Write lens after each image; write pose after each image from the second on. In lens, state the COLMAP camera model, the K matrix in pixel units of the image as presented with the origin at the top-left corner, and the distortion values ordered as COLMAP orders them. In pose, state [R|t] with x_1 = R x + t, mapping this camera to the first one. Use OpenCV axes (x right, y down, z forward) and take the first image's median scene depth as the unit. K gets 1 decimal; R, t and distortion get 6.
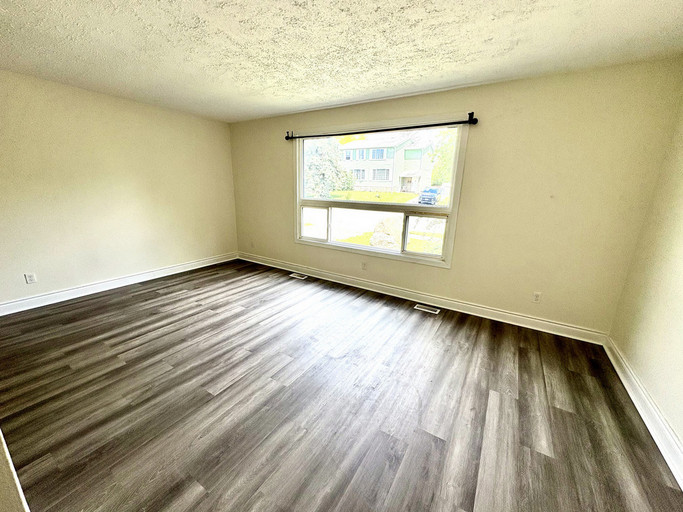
lens RADIAL K [[272.4, 0, 339.0], [0, 272.4, 257.1], [0, 0, 1]] dist [0.001844, -0.000065]
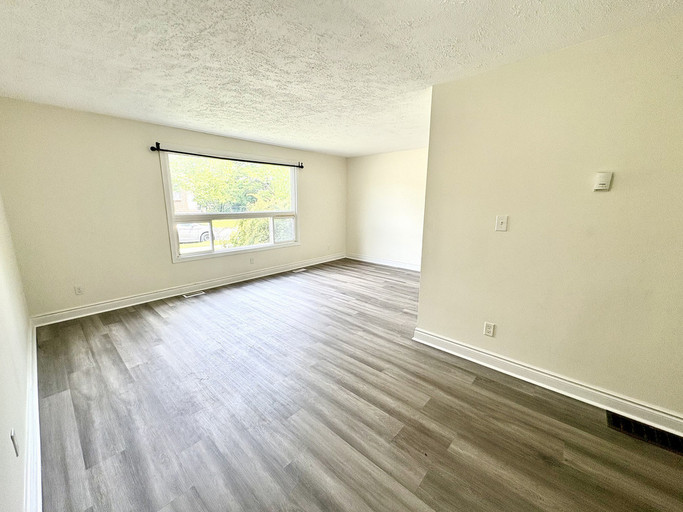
lens RADIAL K [[272.4, 0, 342.2], [0, 272.4, 256.9], [0, 0, 1]] dist [0.001844, -0.000065]
pose [[0.169060, -0.221765, 0.960333, -1.457708], [0.249614, 0.952226, 0.175950, -0.144974], [-0.953473, 0.209966, 0.216339, 0.411106]]
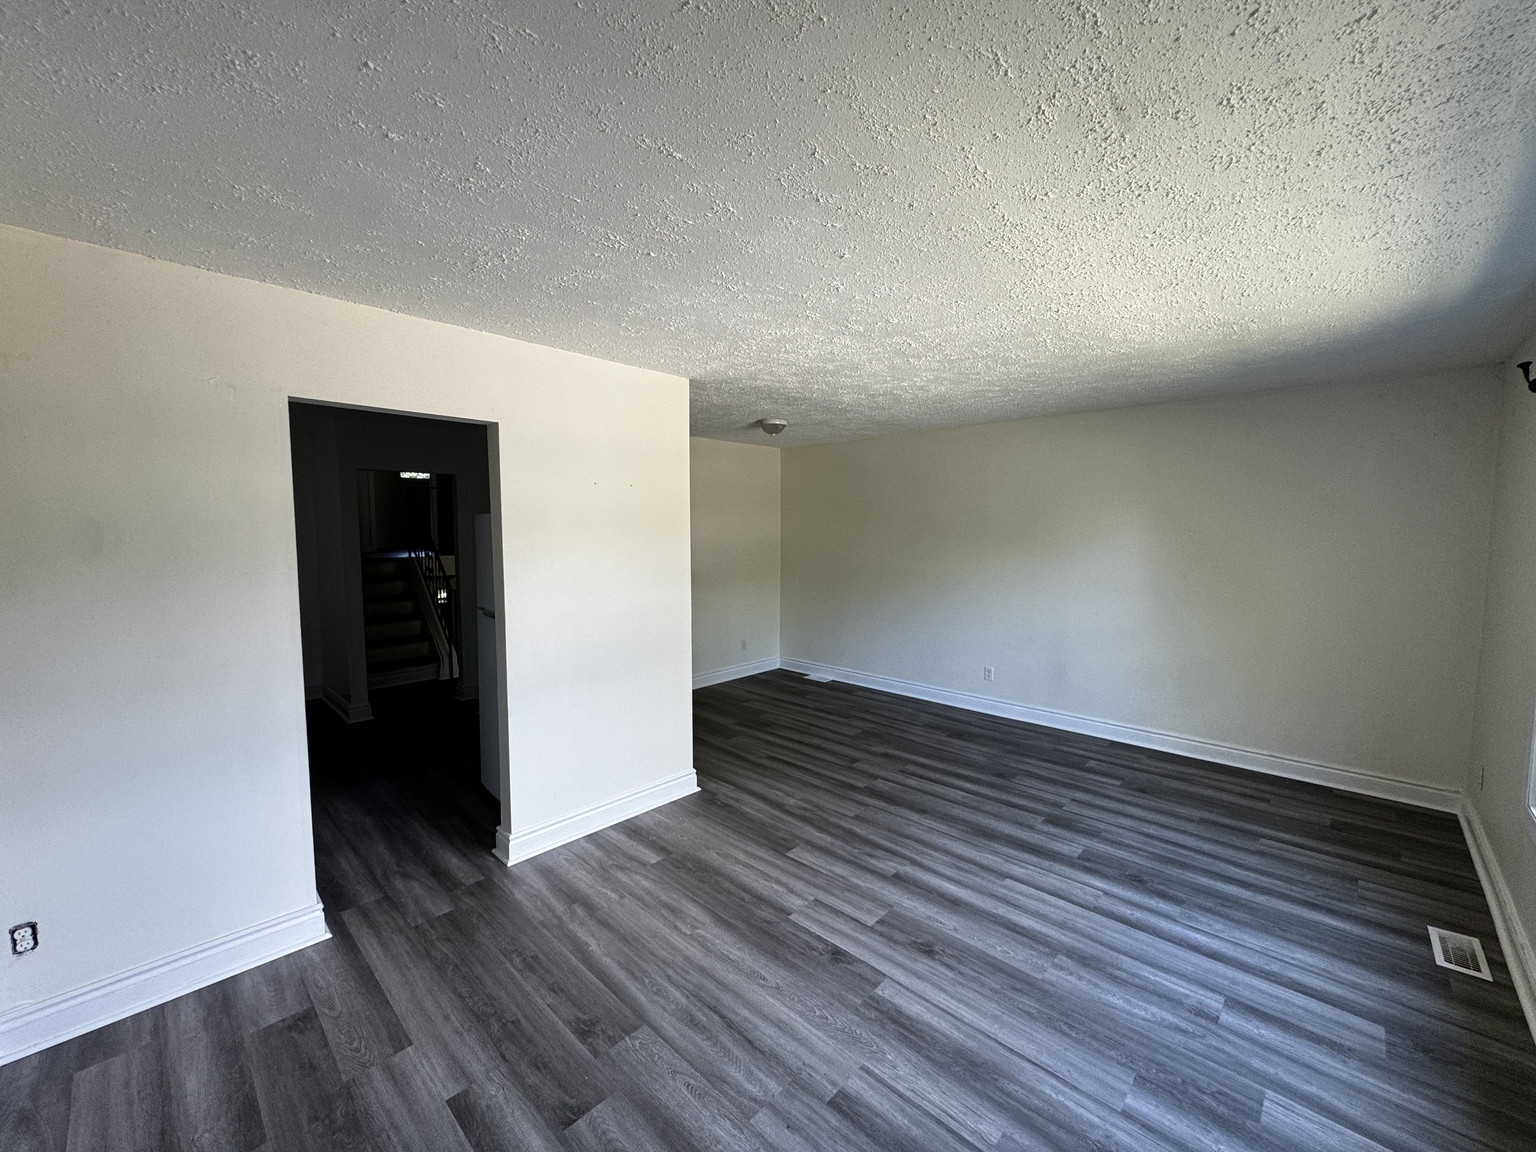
lens RADIAL K [[618.3, 0, 772.4], [0, 618.3, 577.2], [0, 0, 1]] dist [-0.003041, 0.001076]
pose [[-0.194676, 0.052703, -0.979451, 0.702575], [-0.253932, 0.961805, 0.102225, -0.215632], [0.947428, 0.268615, -0.173857, 0.695649]]
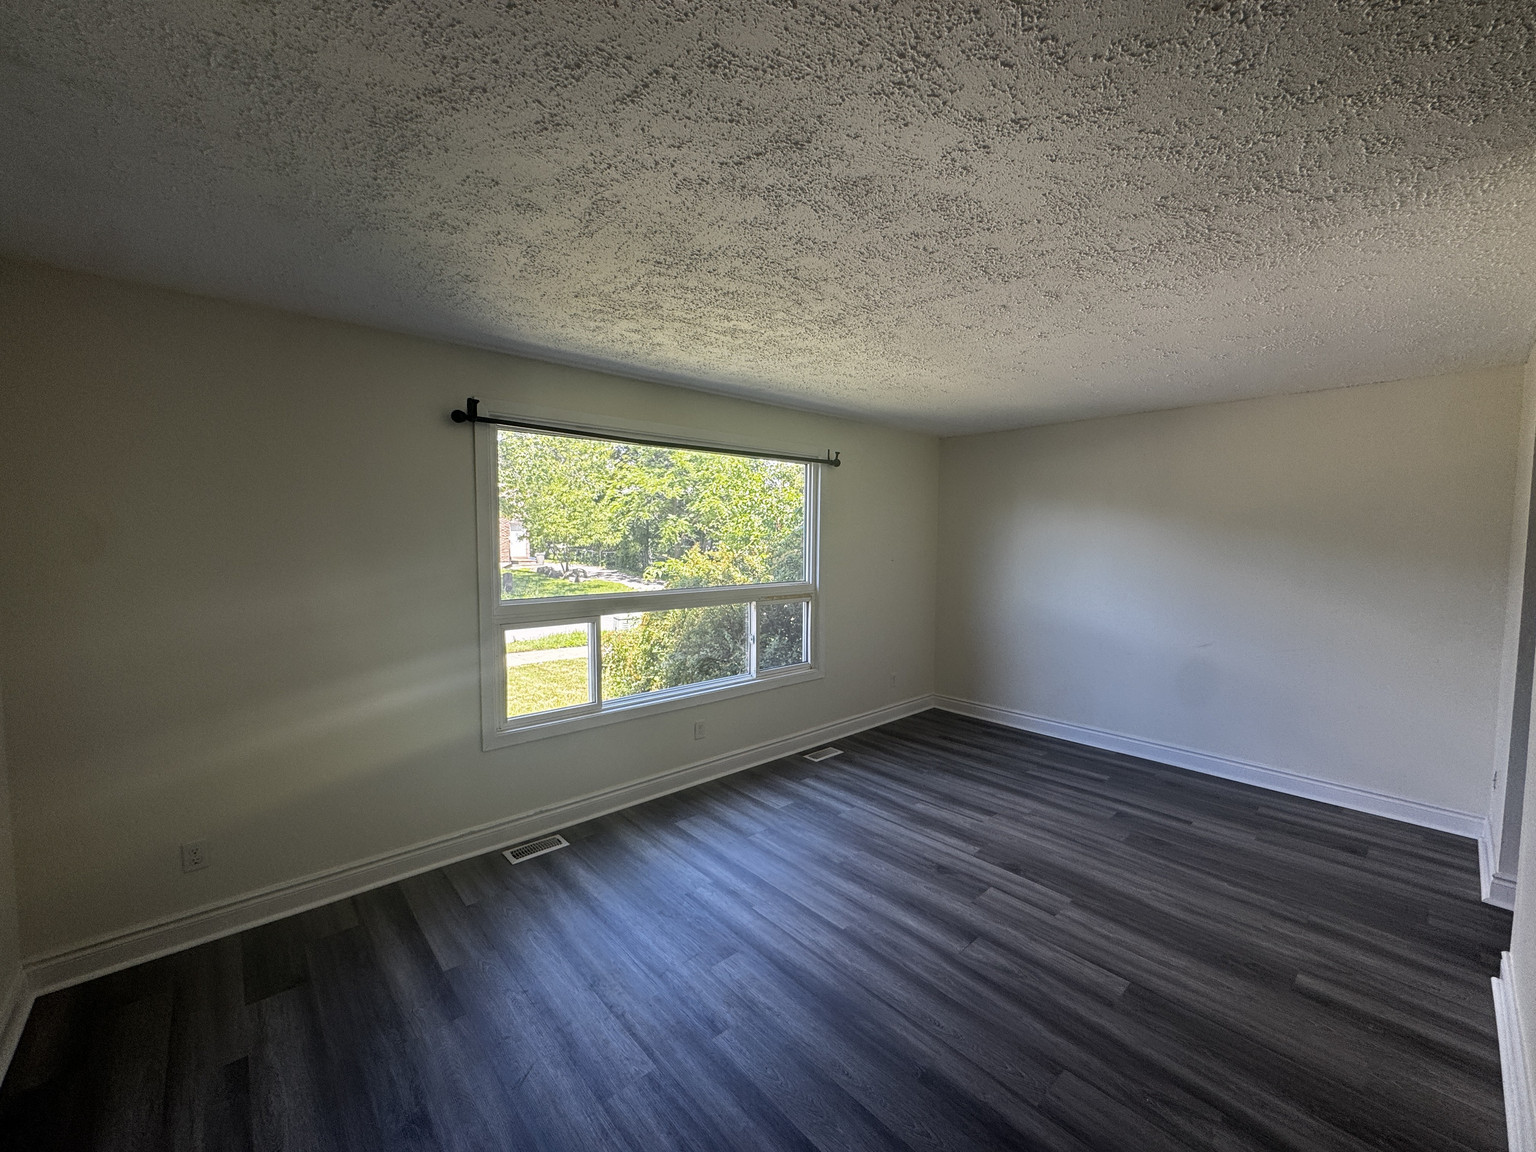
lens RADIAL K [[618.3, 0, 770.8], [0, 618.3, 577.5], [0, 0, 1]] dist [-0.003041, 0.001076]
pose [[0.270521, -0.087557, 0.958724, -1.102837], [0.246936, 0.968849, 0.018804, -0.268610], [-0.930506, 0.231657, 0.283715, 0.739860]]
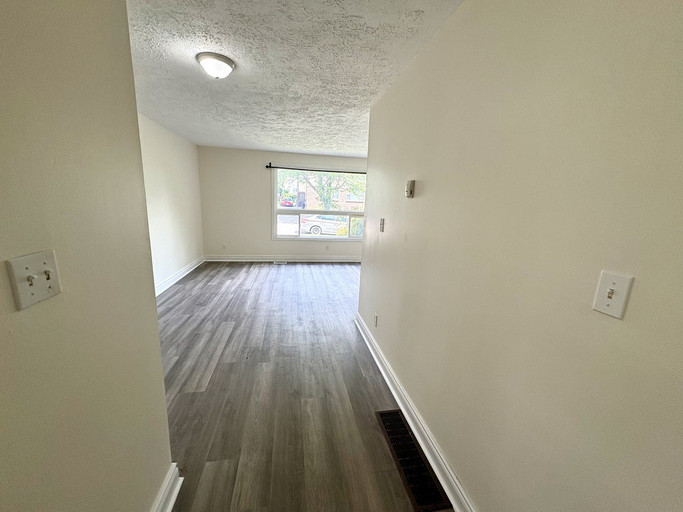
lens RADIAL K [[272.4, 0, 342.1], [0, 272.4, 257.5], [0, 0, 1]] dist [0.001844, -0.000065]
pose [[0.736488, -0.131808, 0.663484, -1.304762], [0.147043, 0.988574, 0.033168, 0.065896], [-0.660275, 0.073133, 0.747455, -0.426601]]
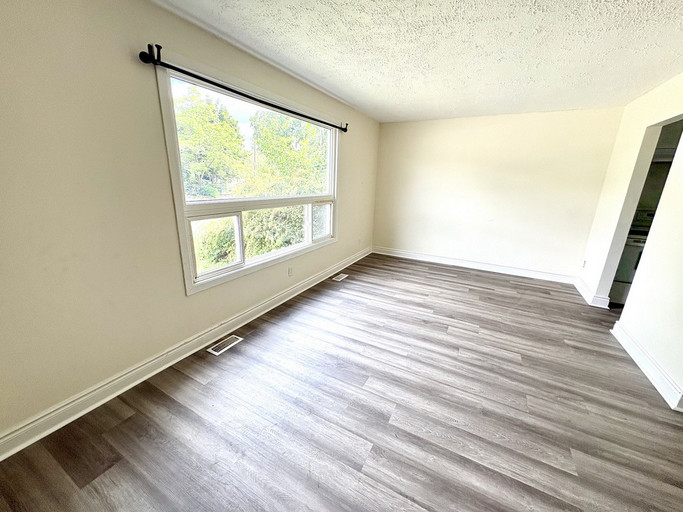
lens RADIAL K [[272.4, 0, 343.3], [0, 272.4, 256.9], [0, 0, 1]] dist [0.001844, -0.000065]
pose [[-0.068818, -0.298124, 0.952043, -0.968004], [0.223805, 0.925368, 0.305949, -0.316948], [-0.972201, 0.234127, 0.003040, 1.114291]]
